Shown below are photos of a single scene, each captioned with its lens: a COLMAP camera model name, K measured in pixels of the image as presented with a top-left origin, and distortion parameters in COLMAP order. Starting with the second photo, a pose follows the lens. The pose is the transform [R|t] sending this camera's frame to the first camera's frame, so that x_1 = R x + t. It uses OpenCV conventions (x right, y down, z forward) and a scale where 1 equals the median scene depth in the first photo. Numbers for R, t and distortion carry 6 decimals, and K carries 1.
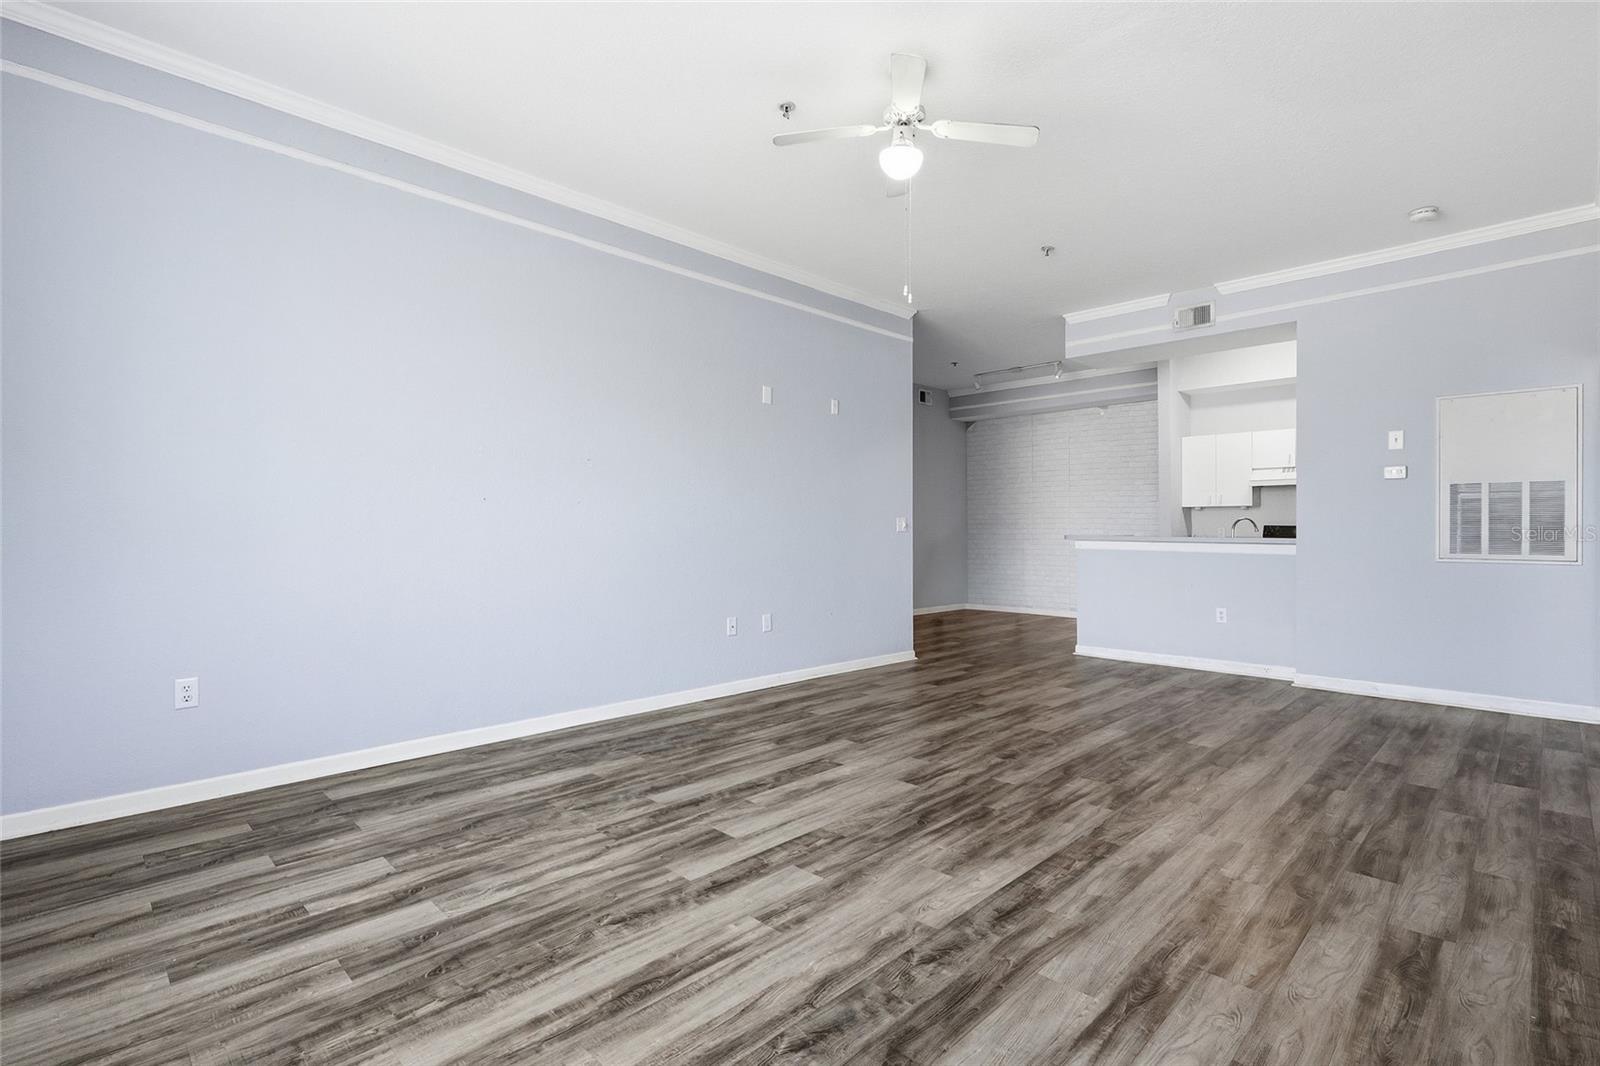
lens RADIAL K [[746.3, 0, 808.8], [0, 746.3, 531.9], [0, 0, 1]] dist [0.000468, -0.000152]
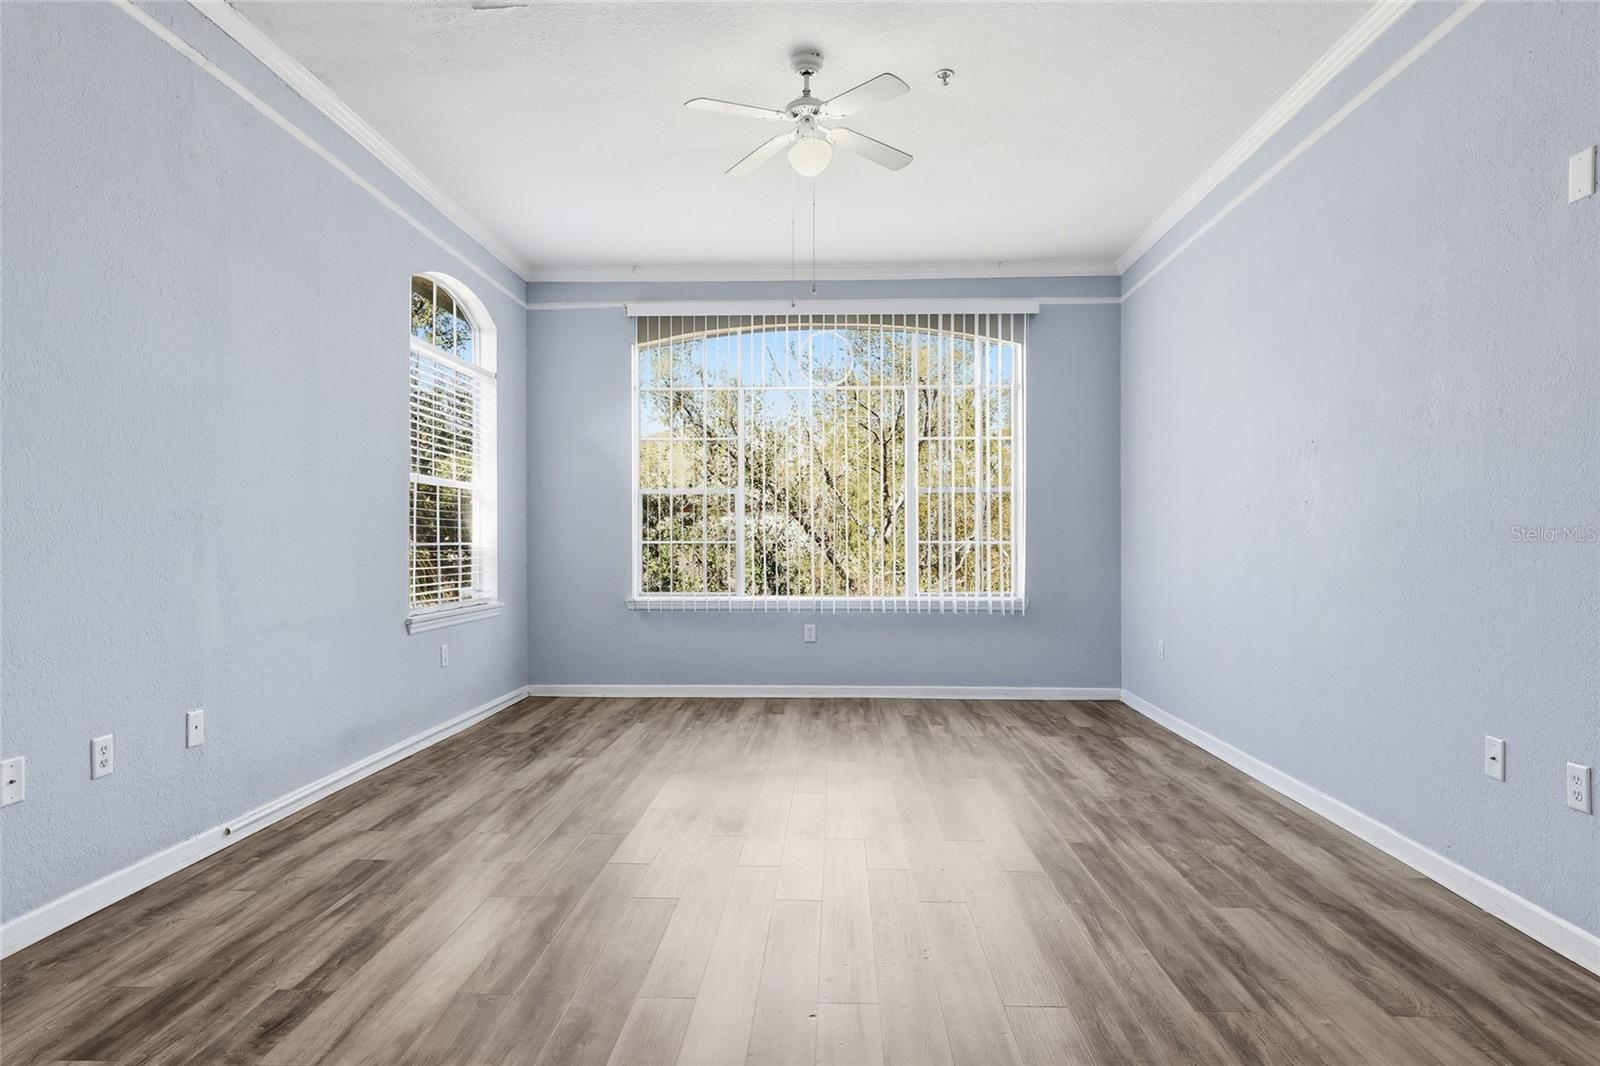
lens RADIAL K [[929.6, 0, 804.8], [0, 929.6, 540.7], [0, 0, 1]] dist [0.006027, -0.000375]
pose [[-0.734824, -0.001672, -0.678255, 0.930678], [-0.001797, 0.999998, -0.000518, 0.000758], [0.678255, 0.000838, -0.734826, 1.849995]]
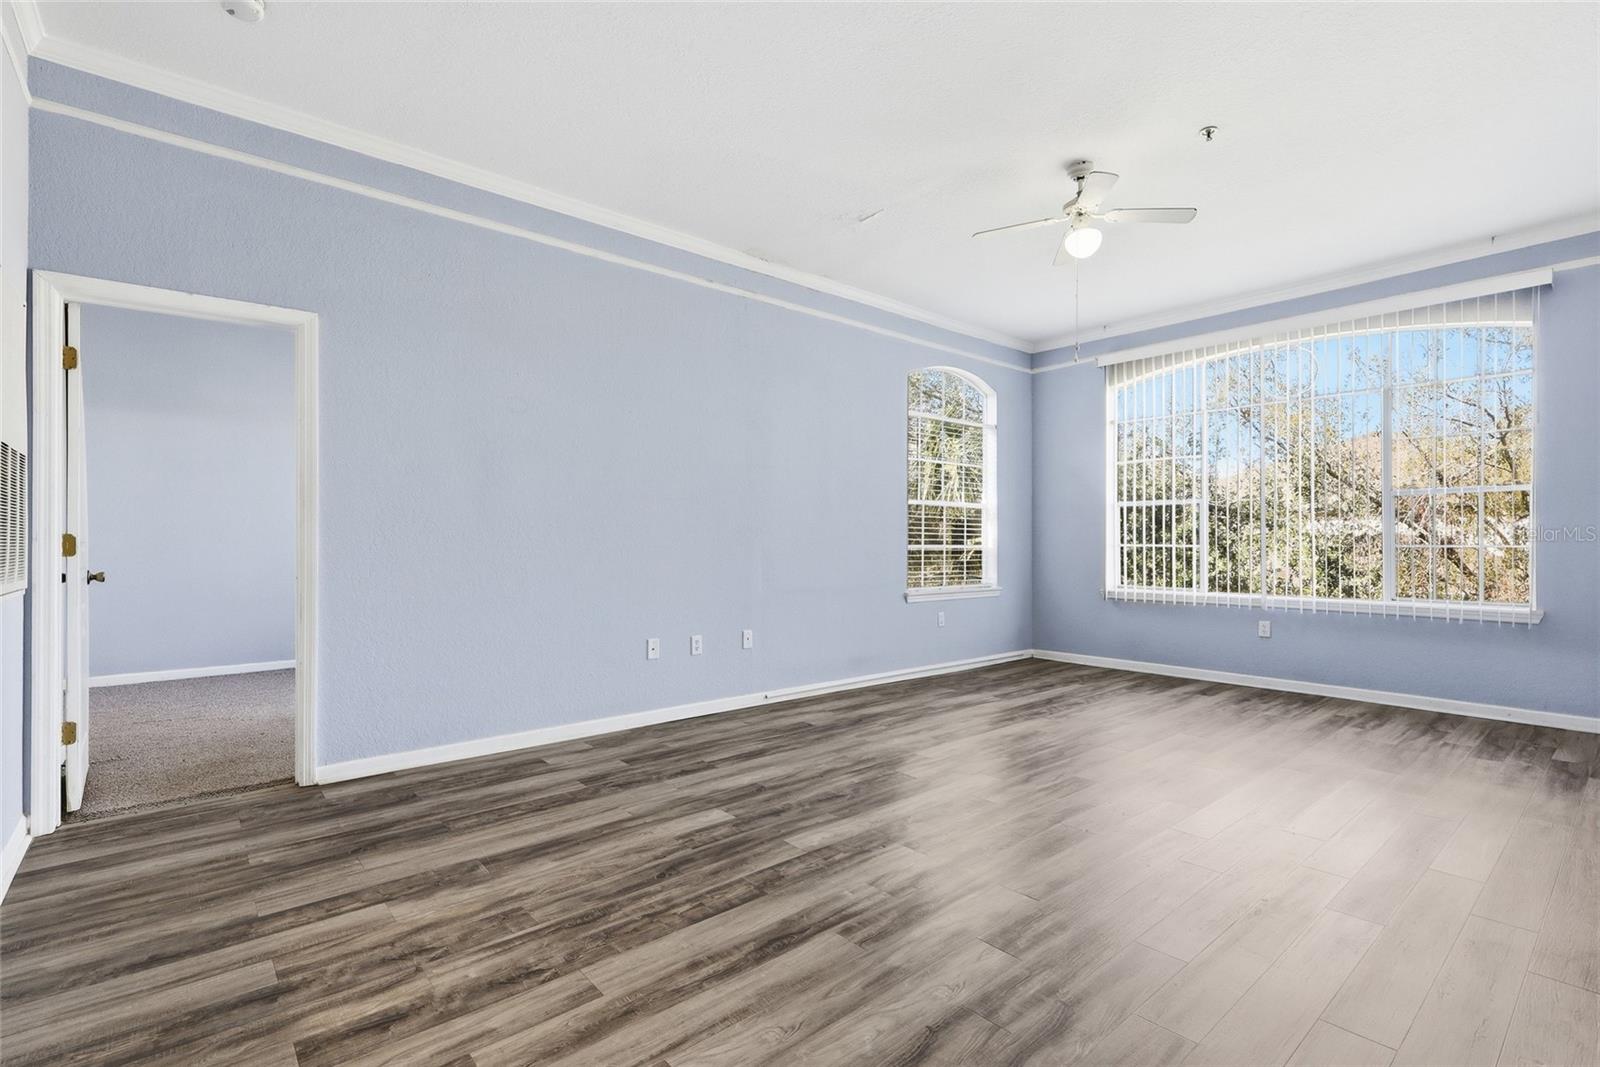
lens RADIAL K [[746.3, 0, 807.6], [0, 746.3, 541.6], [0, 0, 1]] dist [0.000468, -0.000152]
pose [[-0.997015, -0.003577, 0.077122, 0.473604], [-0.003655, 0.999993, -0.000867, -0.000536], [-0.077119, -0.001147, -0.997021, 2.225945]]
